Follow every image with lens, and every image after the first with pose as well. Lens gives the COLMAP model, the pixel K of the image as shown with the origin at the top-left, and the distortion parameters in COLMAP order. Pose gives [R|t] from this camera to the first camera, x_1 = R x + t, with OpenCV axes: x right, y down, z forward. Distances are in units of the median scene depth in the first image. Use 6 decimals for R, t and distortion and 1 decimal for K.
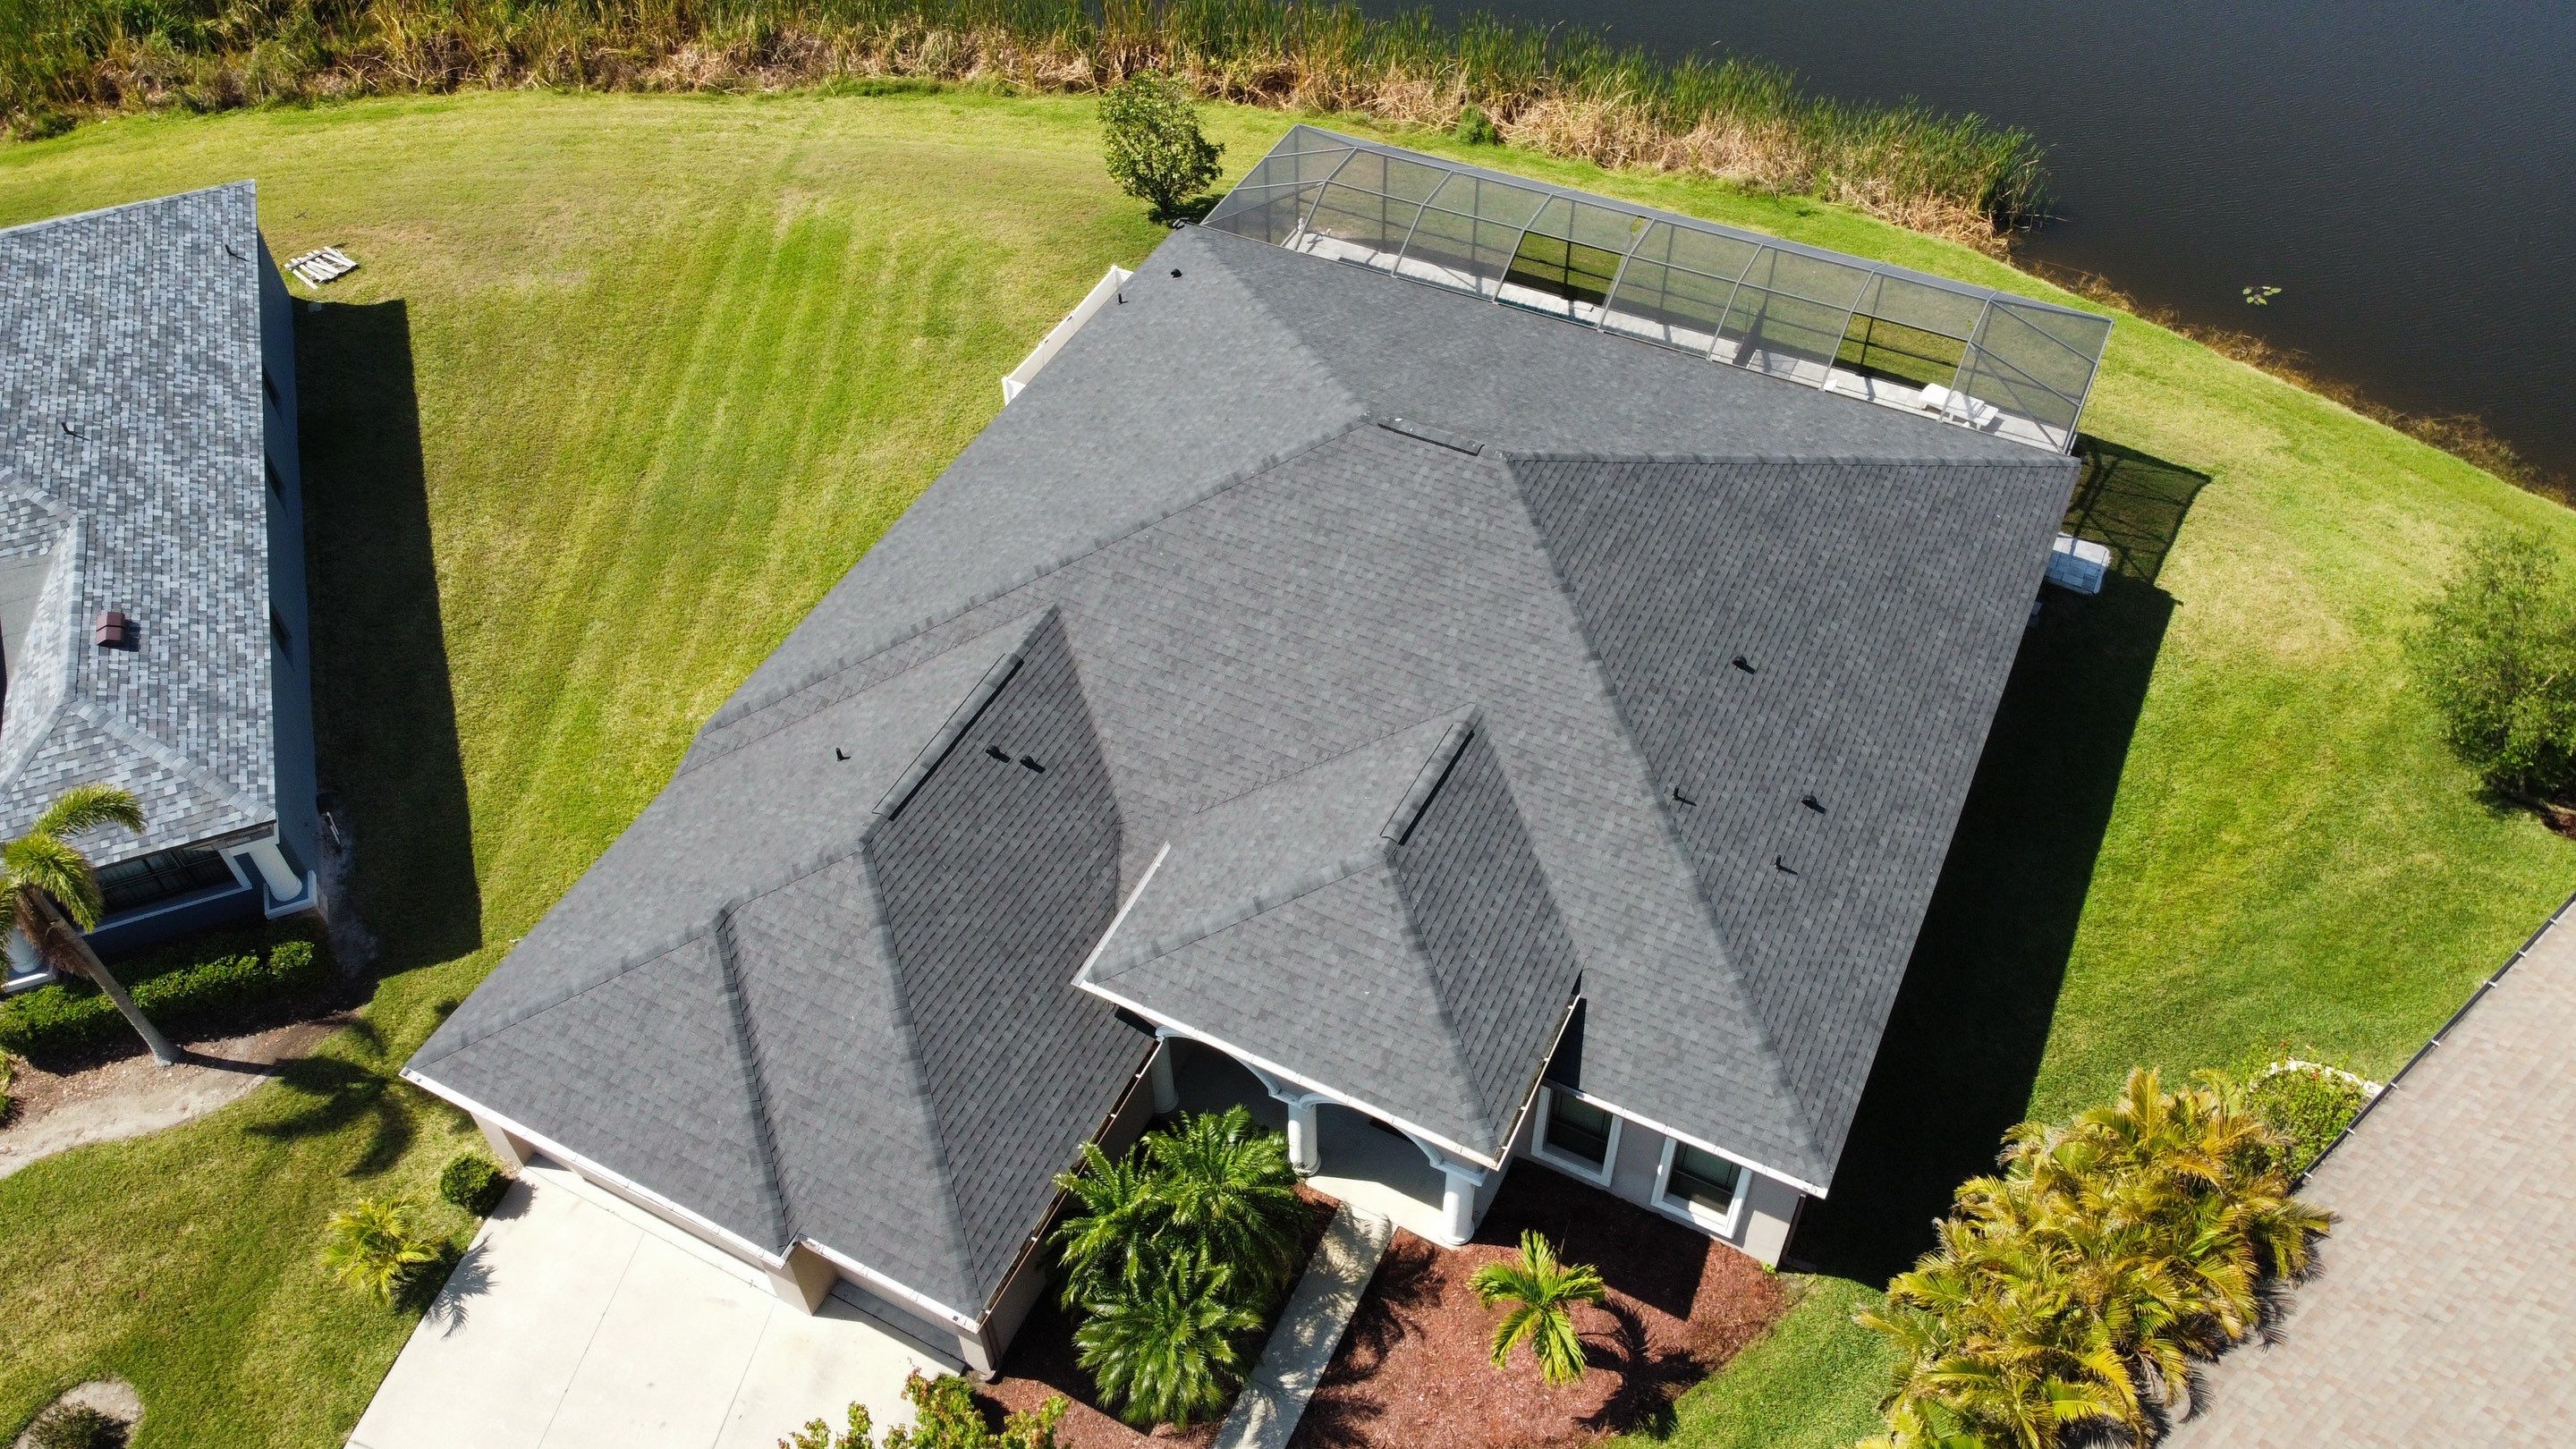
lens RADIAL K [[1957.3, 0, 1255.8], [0, 1957.3, 695.3], [0, 0, 1]] dist [0.011725, -0.017160]
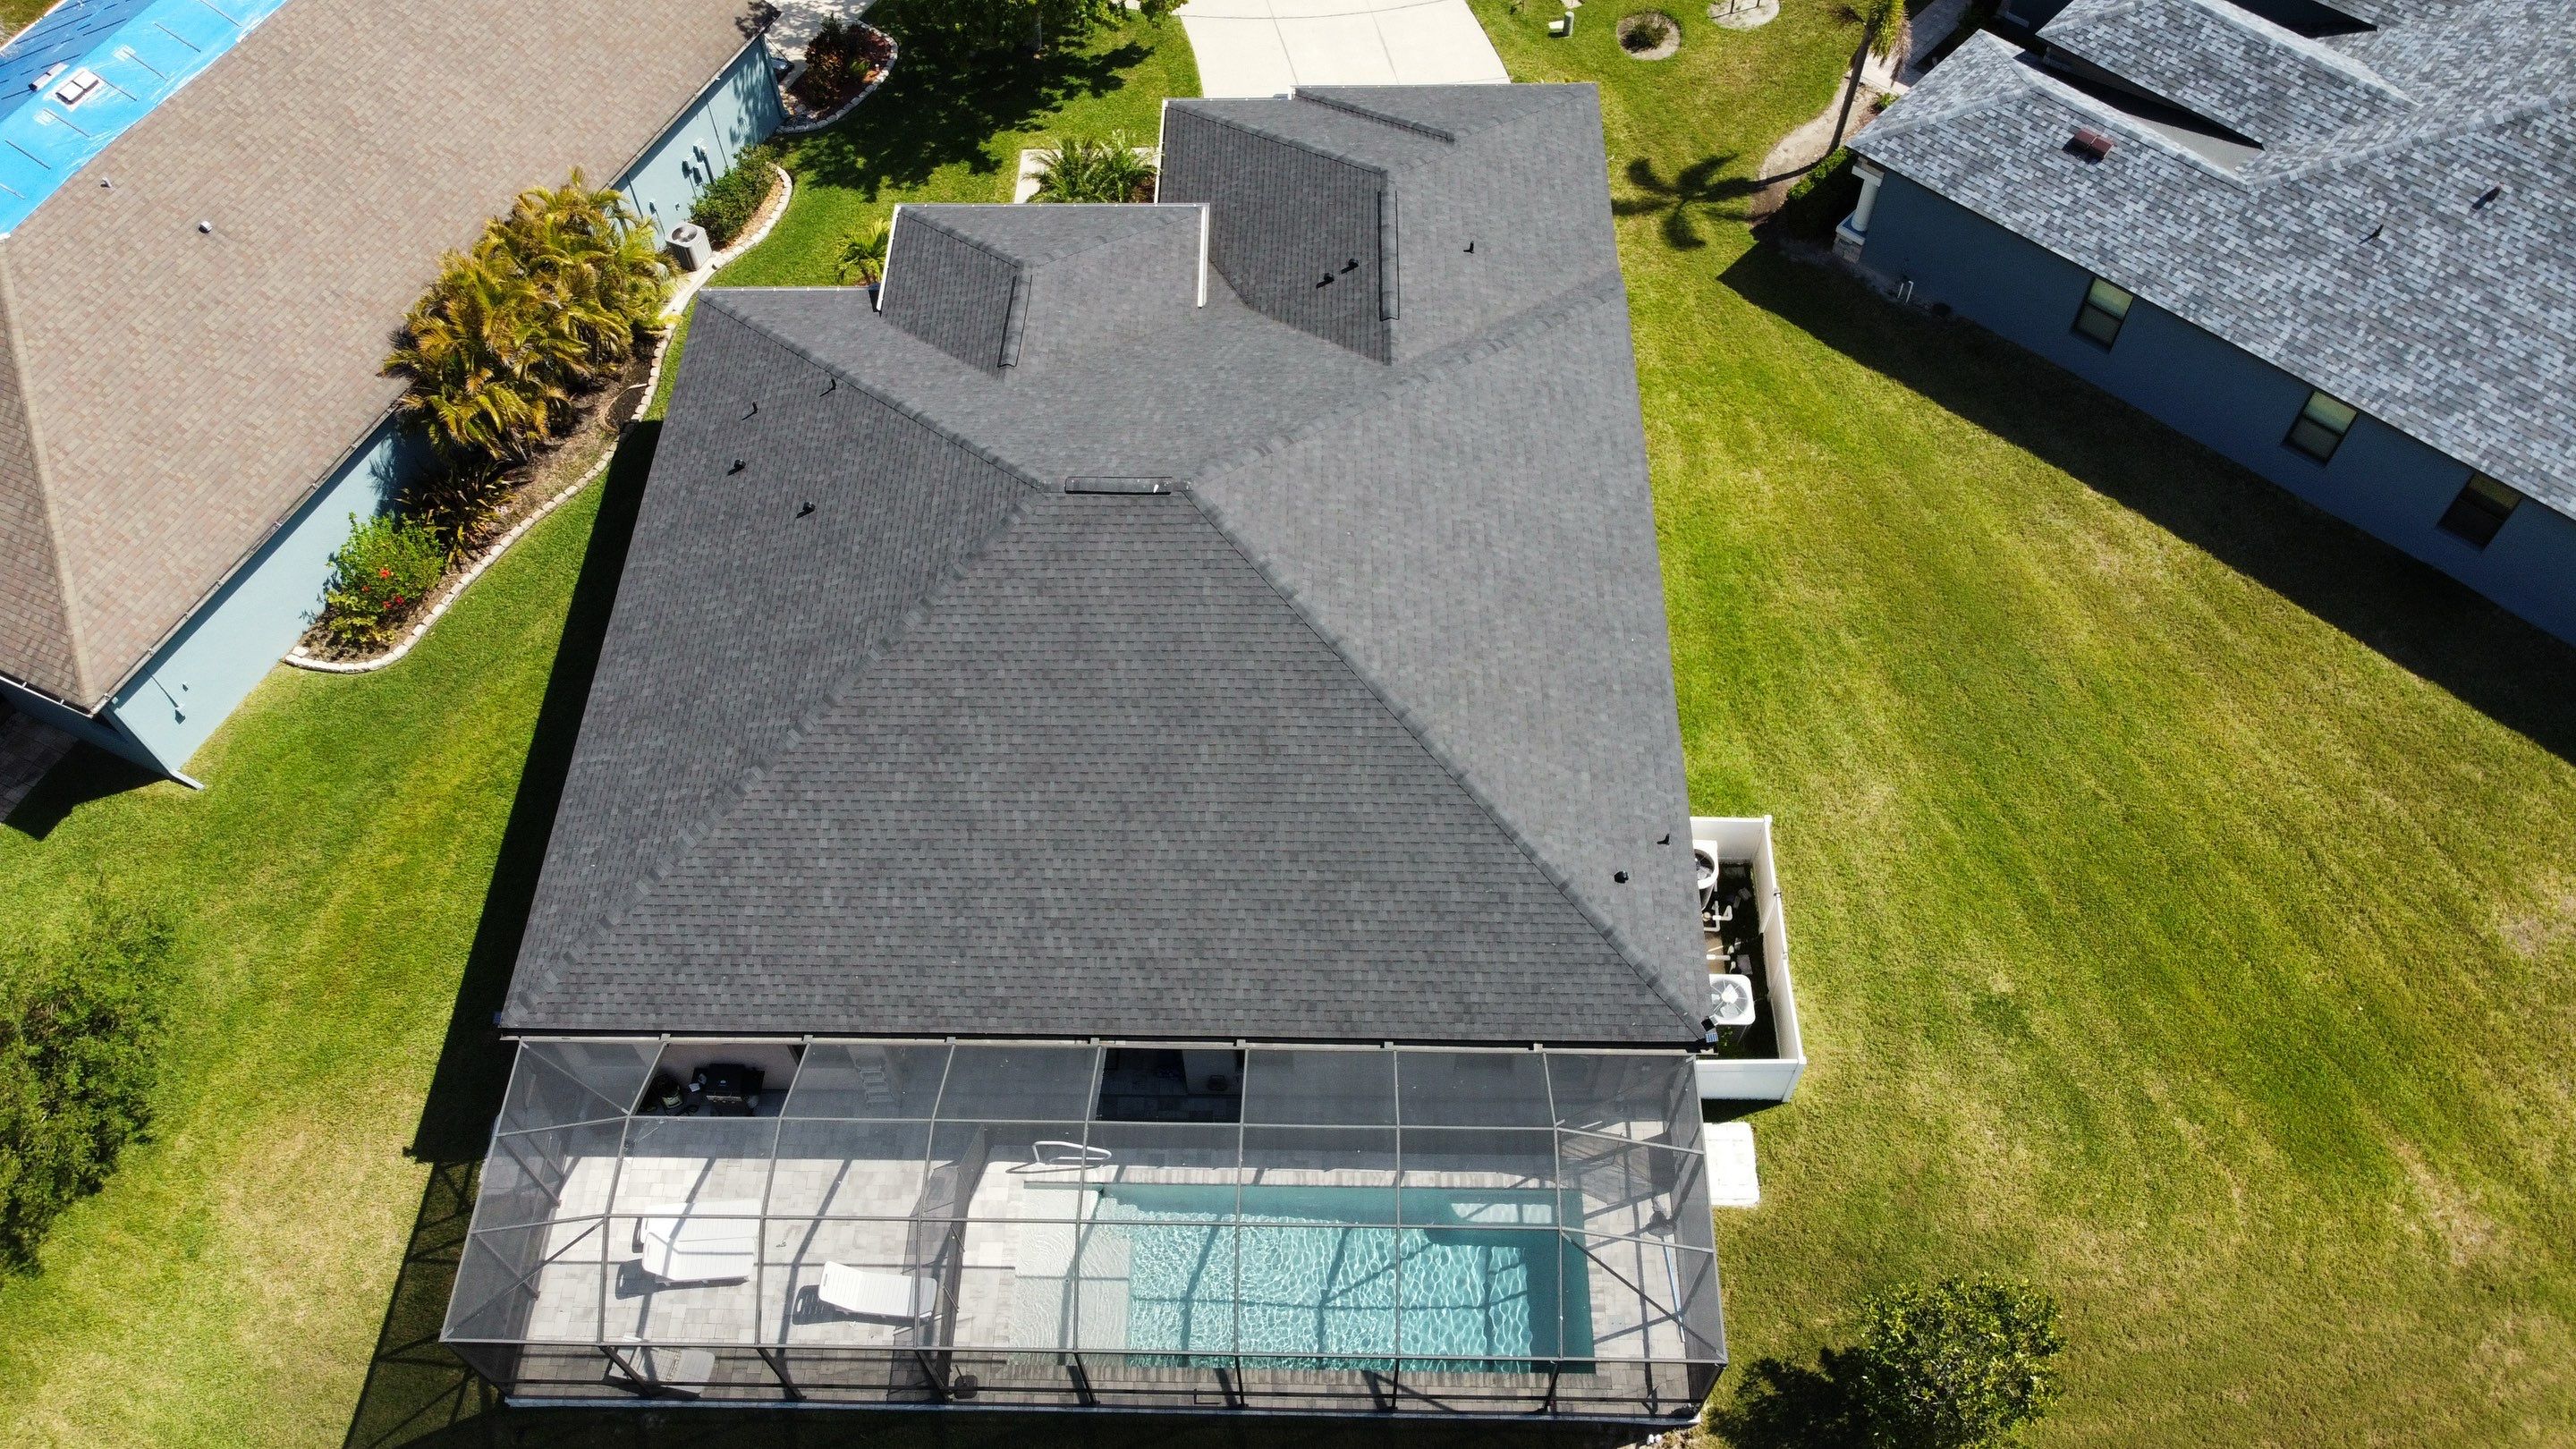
lens RADIAL K [[1957.3, 0, 1255.4], [0, 1957.3, 692.6], [0, 0, 1]] dist [0.011725, -0.017160]
pose [[-0.897630, 0.389660, -0.205972, 0.279067], [-0.277020, -0.135302, 0.951290, -1.141361], [0.342812, 0.910966, 0.229395, 0.891998]]
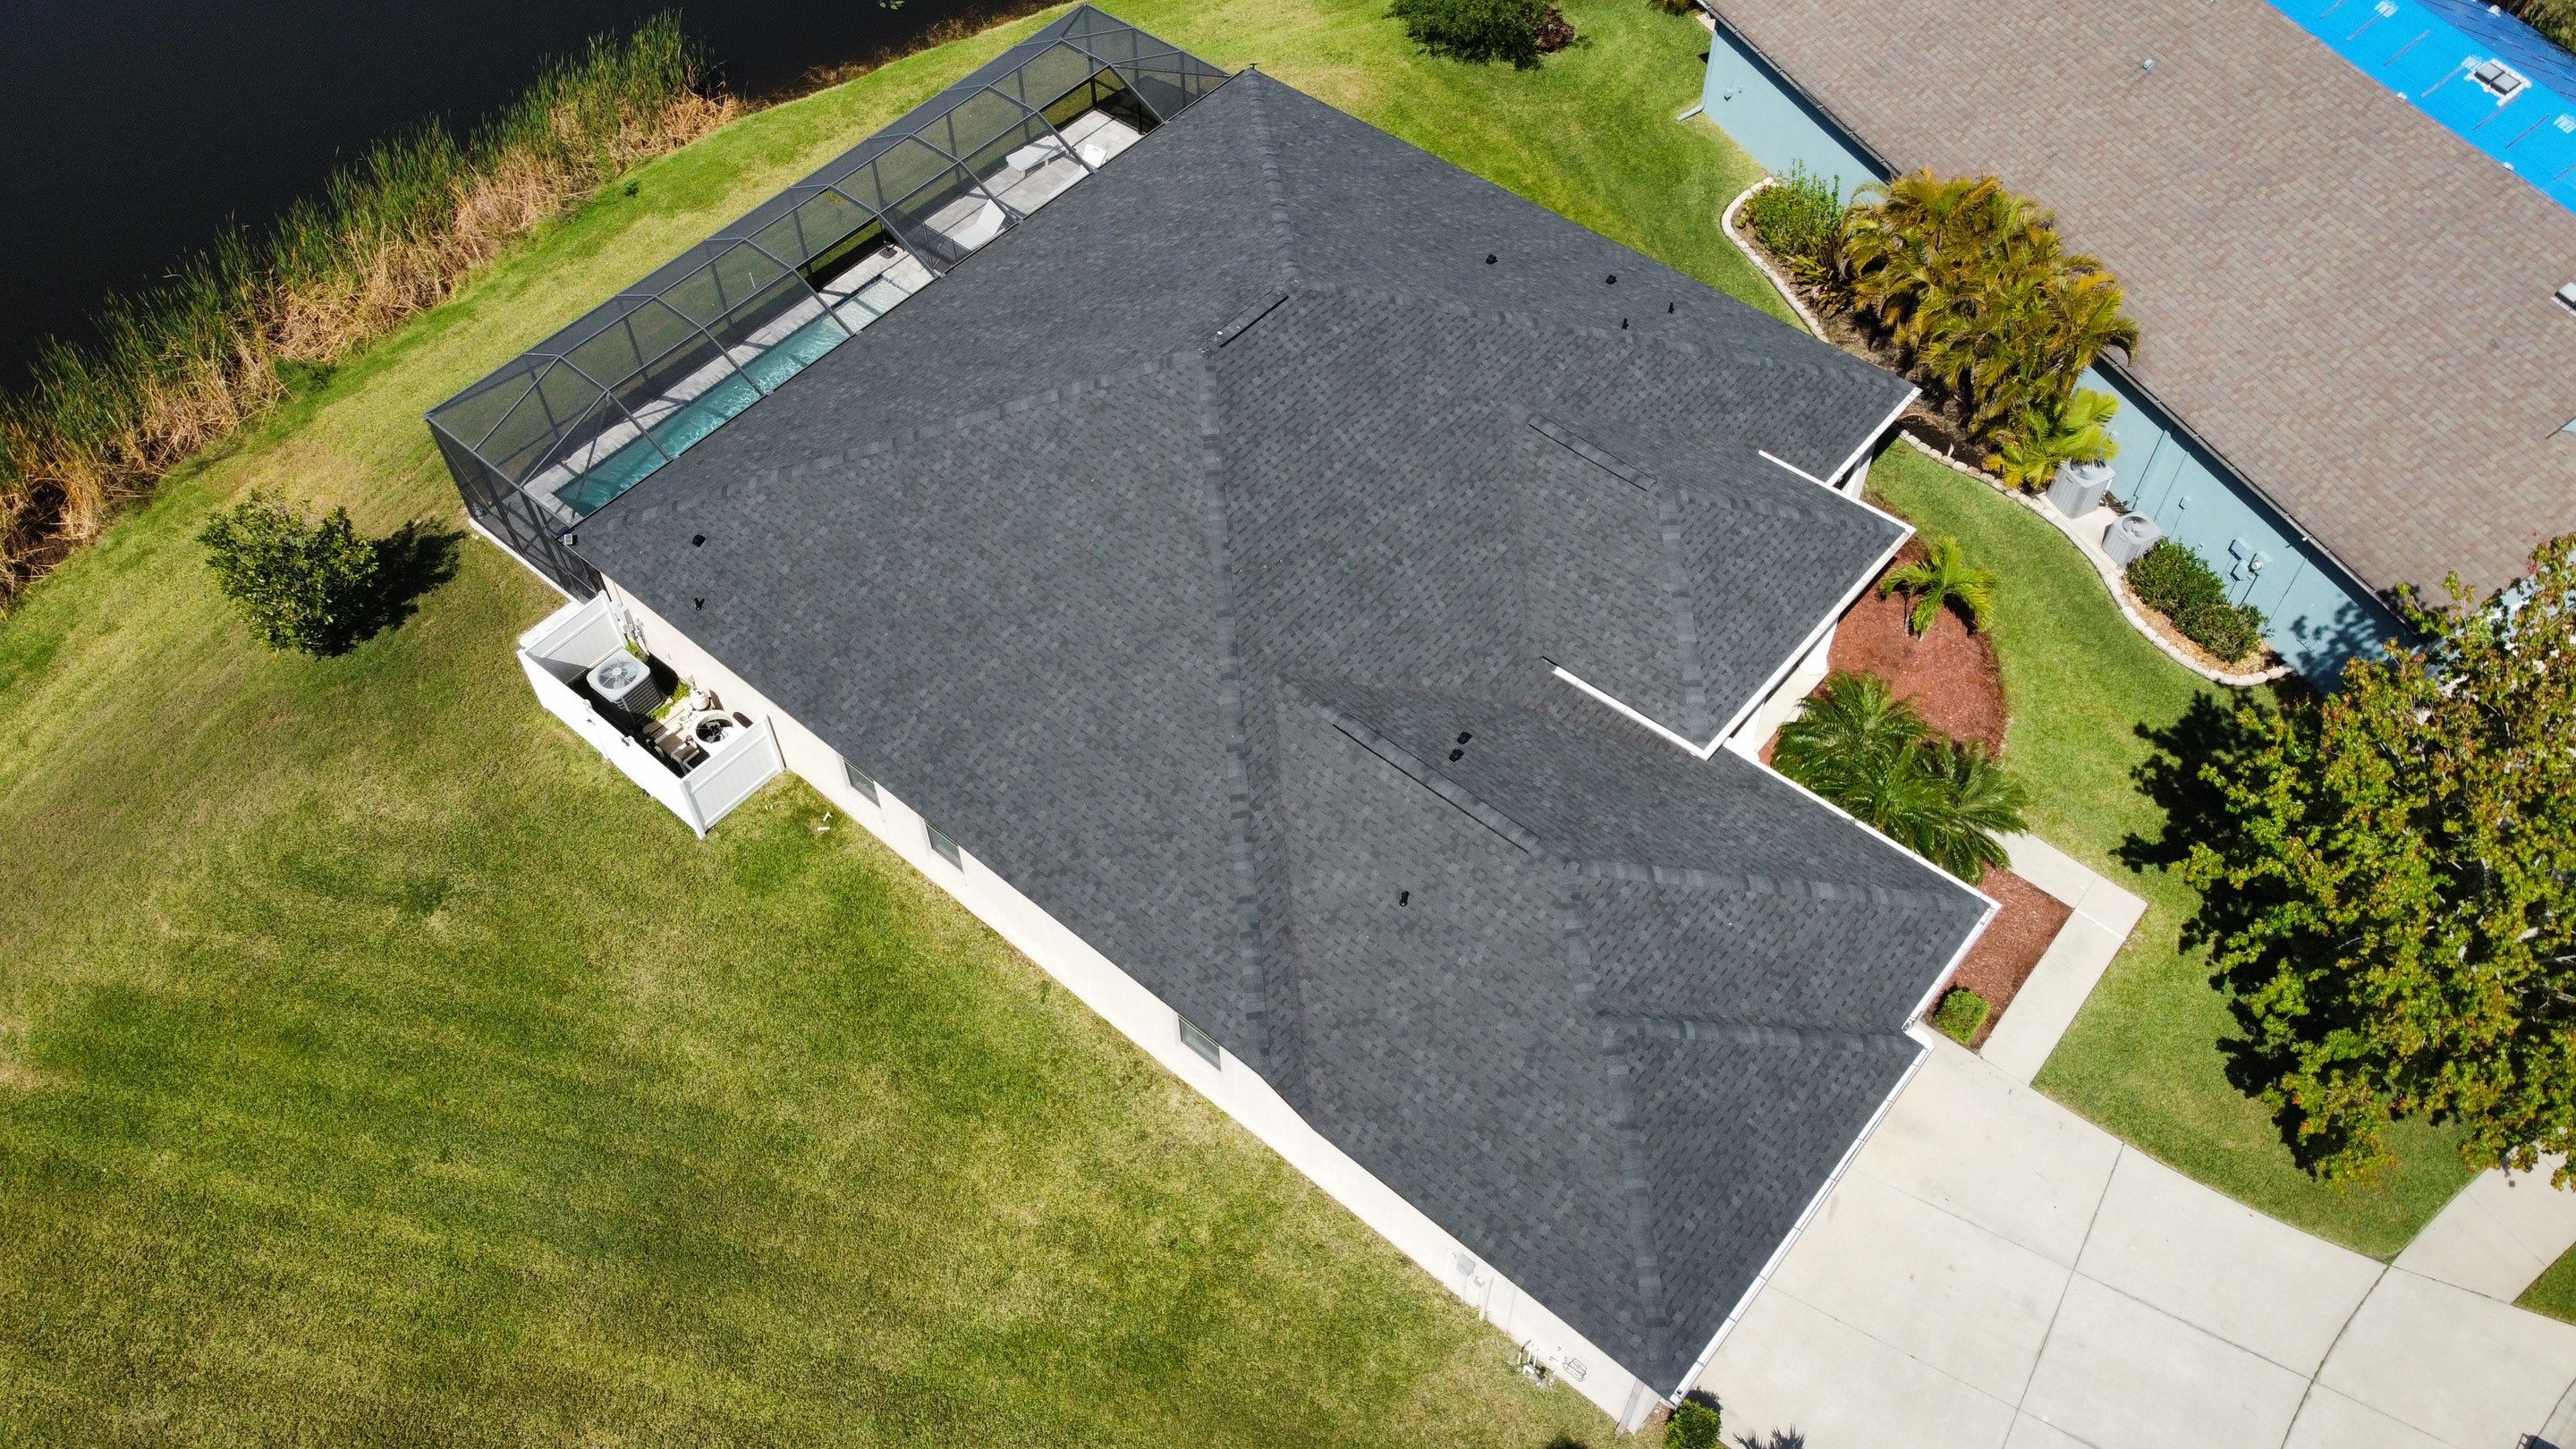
lens RADIAL K [[1957.3, 0, 1255.1], [0, 1957.3, 690.1], [0, 0, 1]] dist [0.011725, -0.017160]
pose [[0.232019, -0.737290, 0.634485, -0.726627], [0.713285, 0.572455, 0.404375, -0.442754], [-0.661356, 0.358746, 0.658718, 0.378261]]
